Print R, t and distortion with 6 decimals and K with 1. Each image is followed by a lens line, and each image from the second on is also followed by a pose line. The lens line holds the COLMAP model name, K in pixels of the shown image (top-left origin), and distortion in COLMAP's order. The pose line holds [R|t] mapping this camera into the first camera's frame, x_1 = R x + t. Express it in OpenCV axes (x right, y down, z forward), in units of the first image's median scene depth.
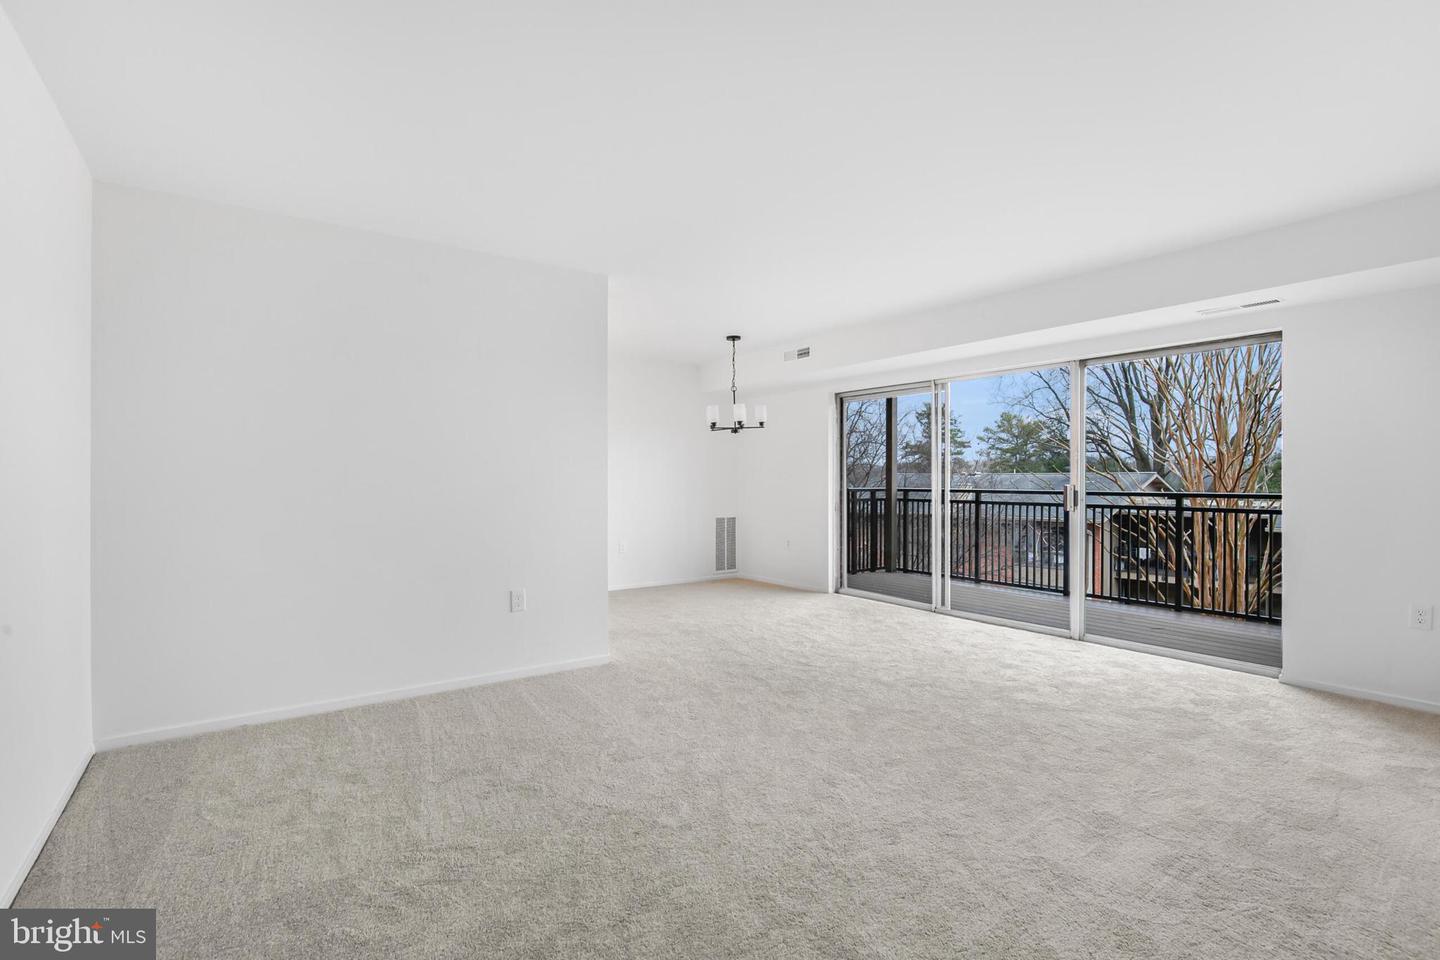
lens RADIAL K [[652.3, 0, 740.3], [0, 652.3, 479.2], [0, 0, 1]] dist [-0.018626, 0.004268]
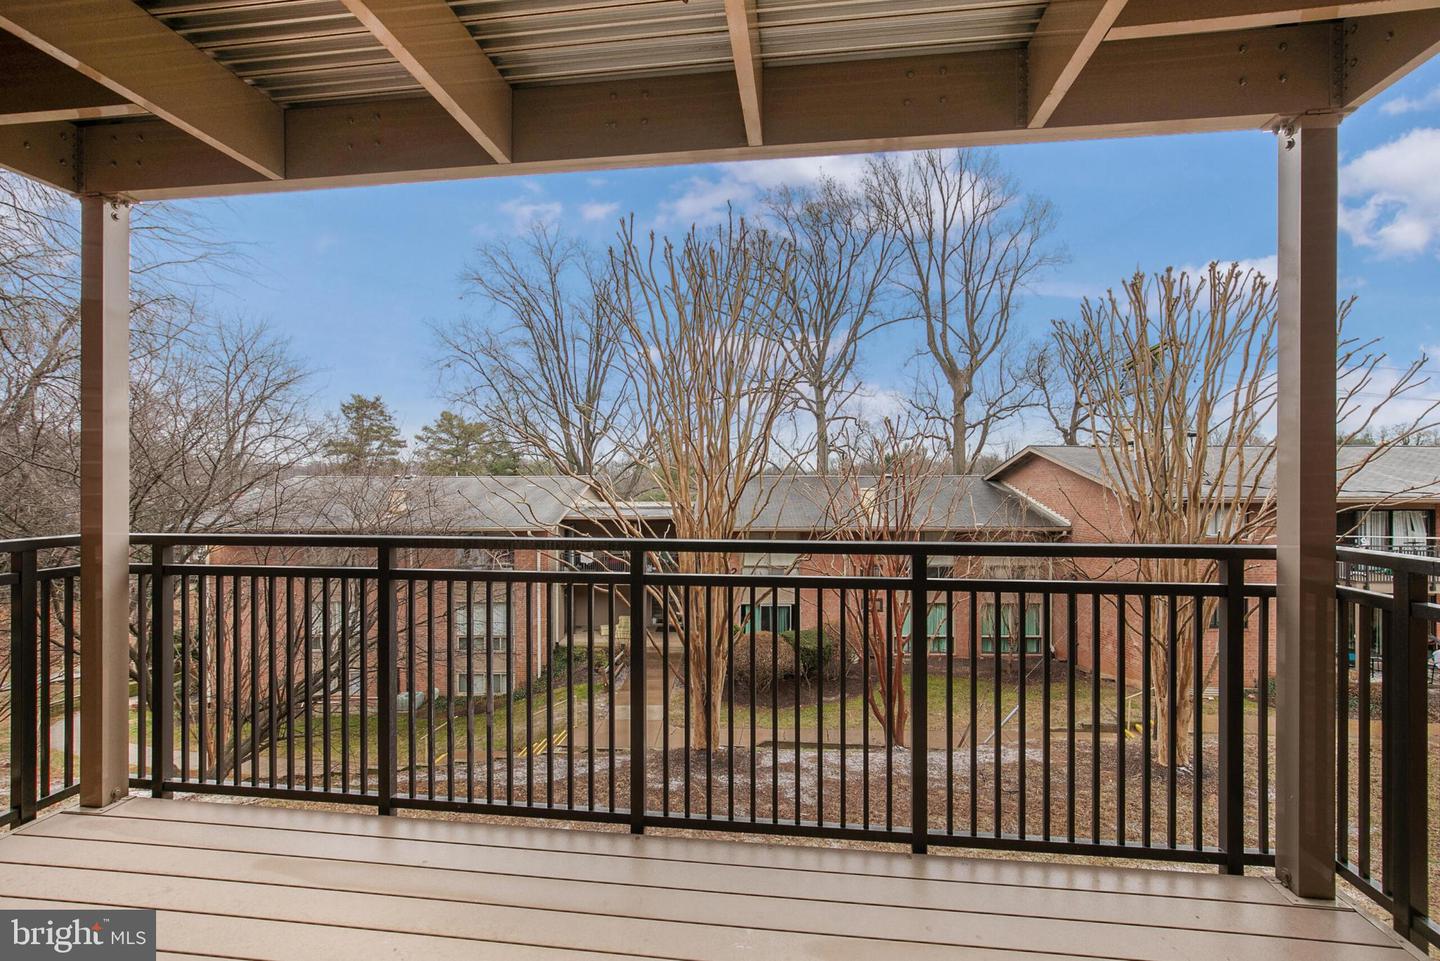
lens RADIAL K [[652.3, 0, 724.9], [0, 652.3, 477.5], [0, 0, 1]] dist [-0.018626, 0.004268]
pose [[0.701534, -0.001533, 0.712634, 0.287805], [0.005337, 0.999981, -0.003103, -0.015652], [-0.712616, 0.005980, 0.701529, 0.738189]]
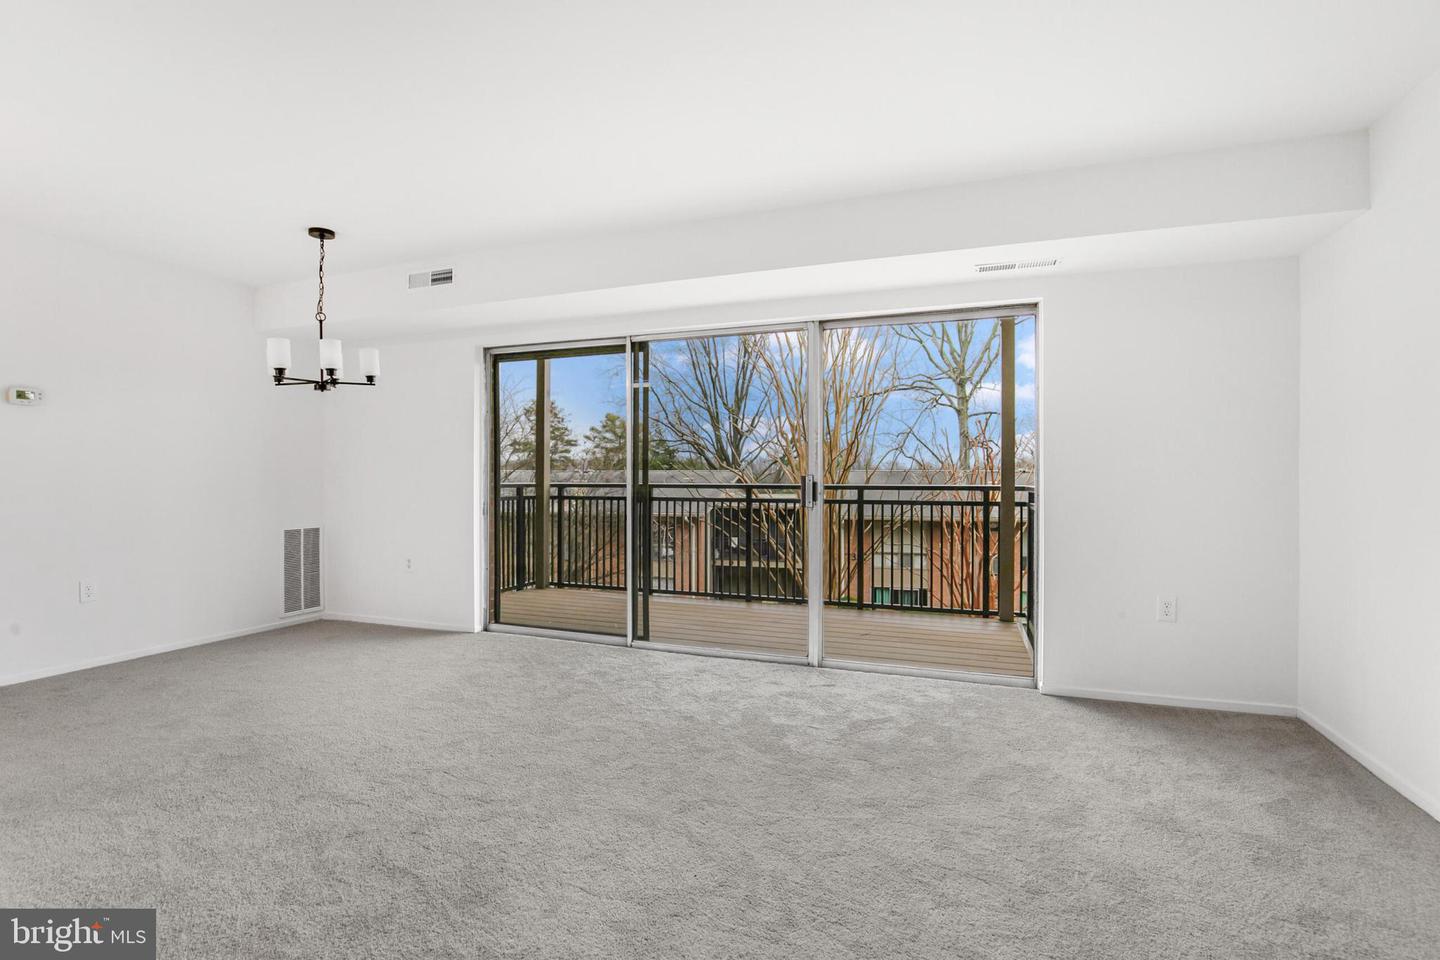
lens RADIAL K [[652.3, 0, 712.4], [0, 652.3, 478.1], [0, 0, 1]] dist [-0.018626, 0.004268]
pose [[0.853015, -0.002365, 0.521881, -0.011497], [0.001516, 0.999997, 0.002053, 0.007959], [-0.521884, -0.000960, 0.853016, 0.269896]]
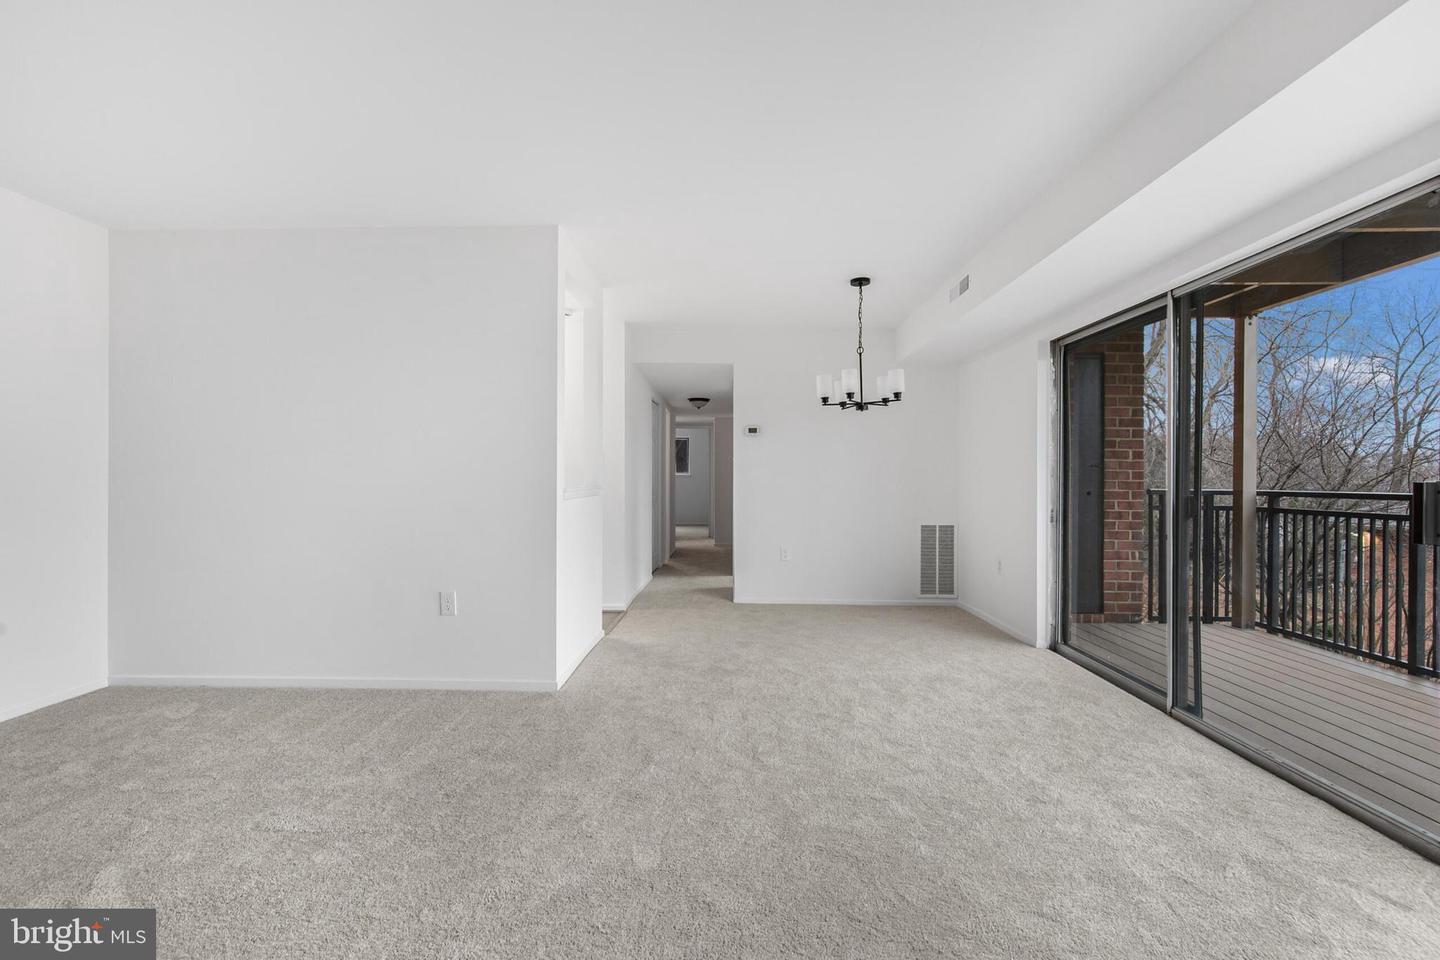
lens RADIAL K [[652.3, 0, 742.3], [0, 652.3, 481.0], [0, 0, 1]] dist [-0.018626, 0.004268]
pose [[0.790408, 0.005035, -0.612560, 0.300852], [-0.003926, 0.999987, 0.003154, 0.006252], [0.612568, -0.000088, 0.790418, 0.300018]]
